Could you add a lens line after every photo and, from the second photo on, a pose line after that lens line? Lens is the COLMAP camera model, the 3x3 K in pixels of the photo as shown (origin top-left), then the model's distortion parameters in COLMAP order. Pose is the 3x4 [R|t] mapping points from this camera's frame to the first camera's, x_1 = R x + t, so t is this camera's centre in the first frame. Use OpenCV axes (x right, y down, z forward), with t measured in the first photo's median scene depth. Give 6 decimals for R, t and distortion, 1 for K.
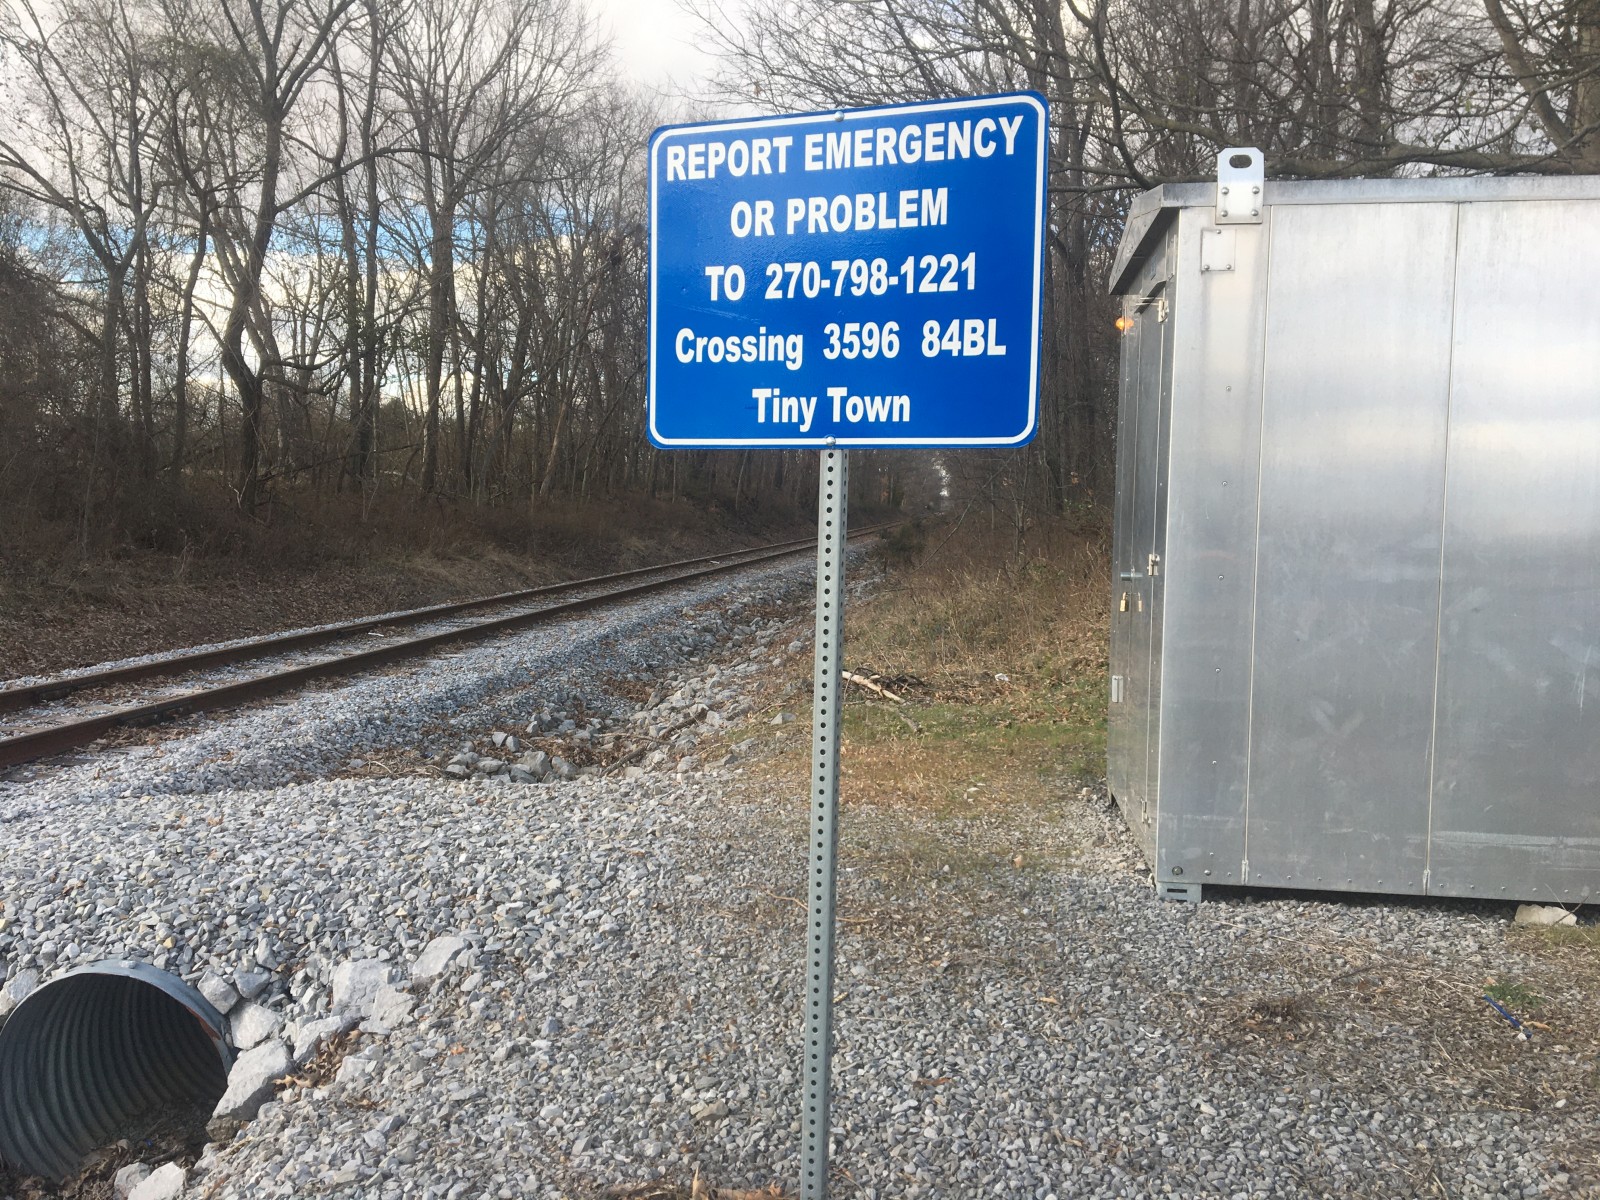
lens RADIAL K [[1378.7, 0, 799.3], [0, 1378.7, 603.6], [0, 0, 1]] dist [0.073856, -0.123389]
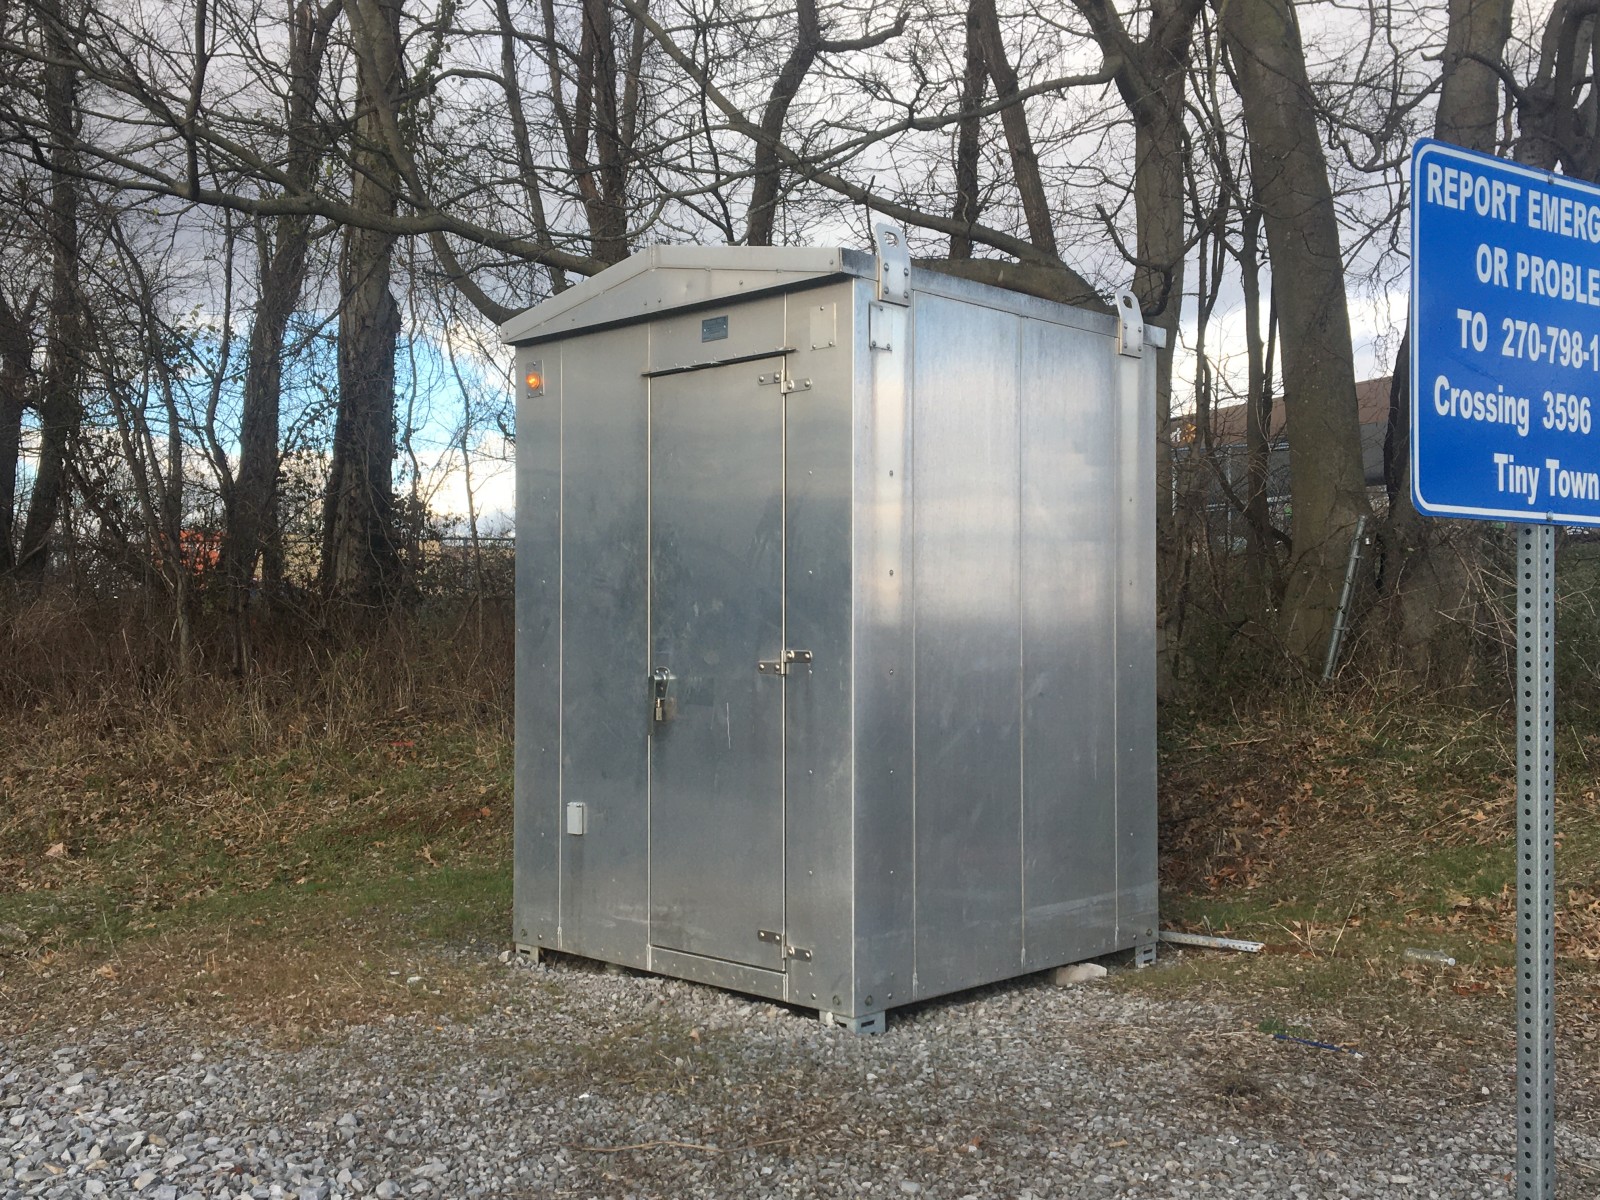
lens RADIAL K [[1610.8, 0, 798.8], [0, 1610.8, 599.6], [0, 0, 1]] dist [-0.008107, 0.000000]
pose [[0.596795, 0.003333, 0.802387, -1.131978], [0.057053, 0.997284, -0.046577, -0.039621], [-0.800363, 0.073576, 0.594984, 0.756162]]
